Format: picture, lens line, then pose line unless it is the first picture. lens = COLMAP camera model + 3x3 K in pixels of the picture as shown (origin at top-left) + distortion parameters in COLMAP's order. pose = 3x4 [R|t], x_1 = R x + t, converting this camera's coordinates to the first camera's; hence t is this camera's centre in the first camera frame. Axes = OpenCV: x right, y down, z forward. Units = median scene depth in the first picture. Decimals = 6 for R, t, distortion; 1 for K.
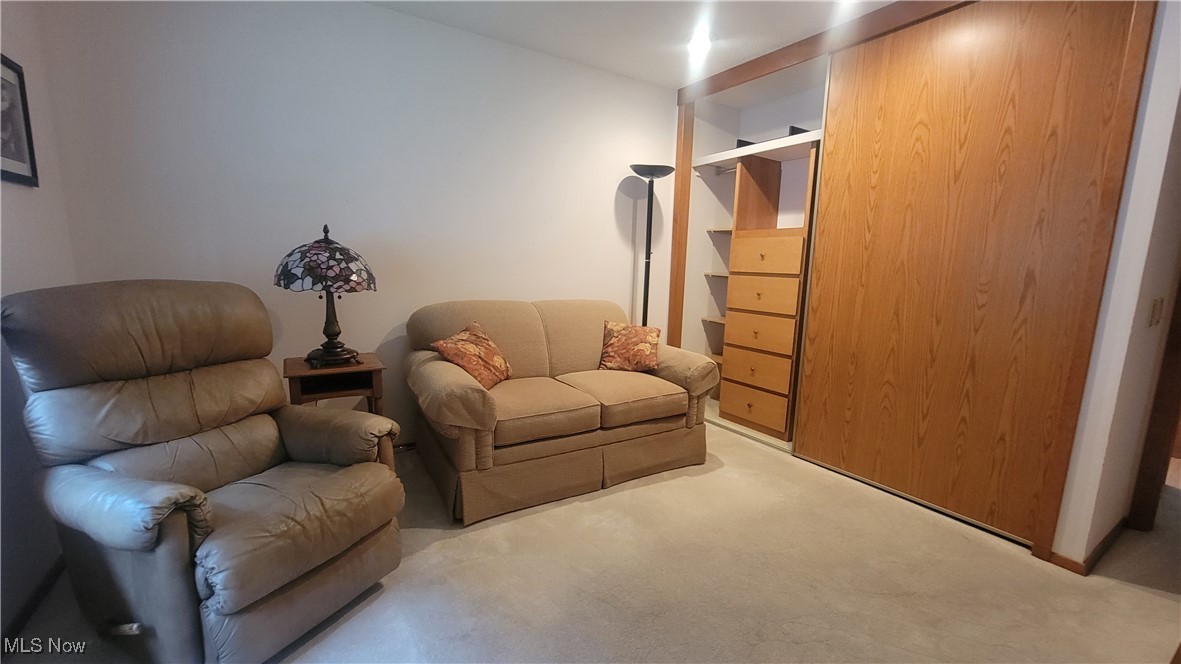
lens RADIAL K [[482.2, 0, 590.5], [0, 482.2, 332.0], [0, 0, 1]] dist [0.001446, 0.000527]
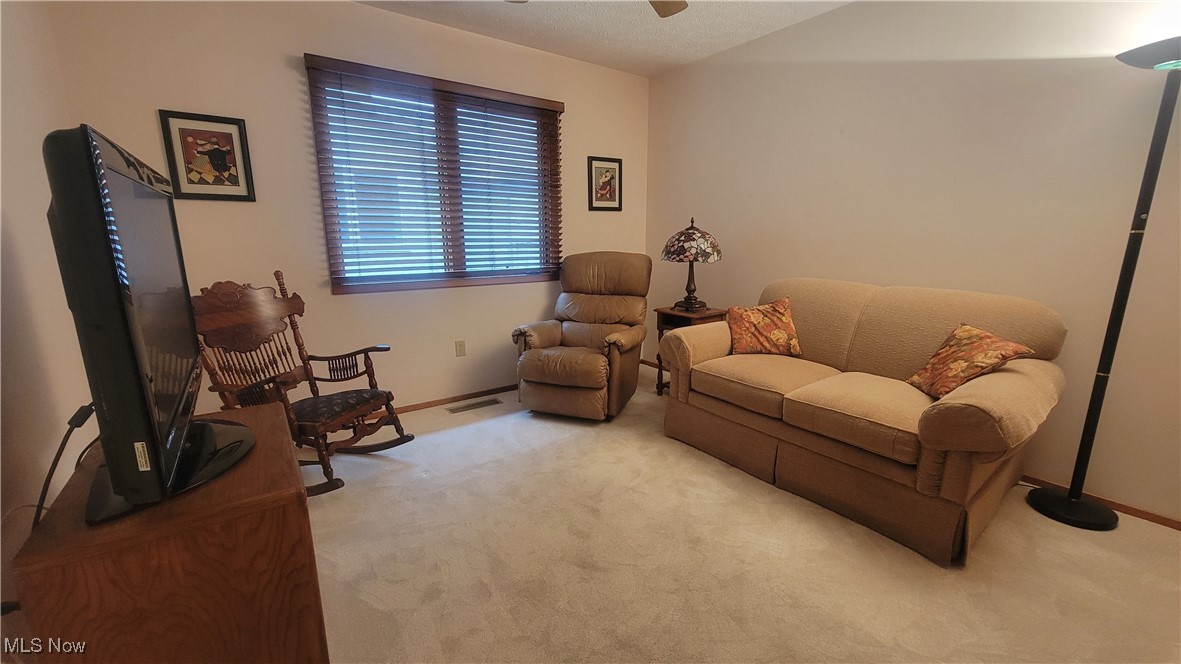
lens RADIAL K [[482.2, 0, 590.5], [0, 482.2, 332.0], [0, 0, 1]] dist [0.001446, 0.000527]
pose [[0.059293, 0.165671, -0.984397, 0.956612], [-0.141955, 0.977509, 0.155962, -0.061568], [0.988096, 0.130493, 0.081477, 0.600902]]
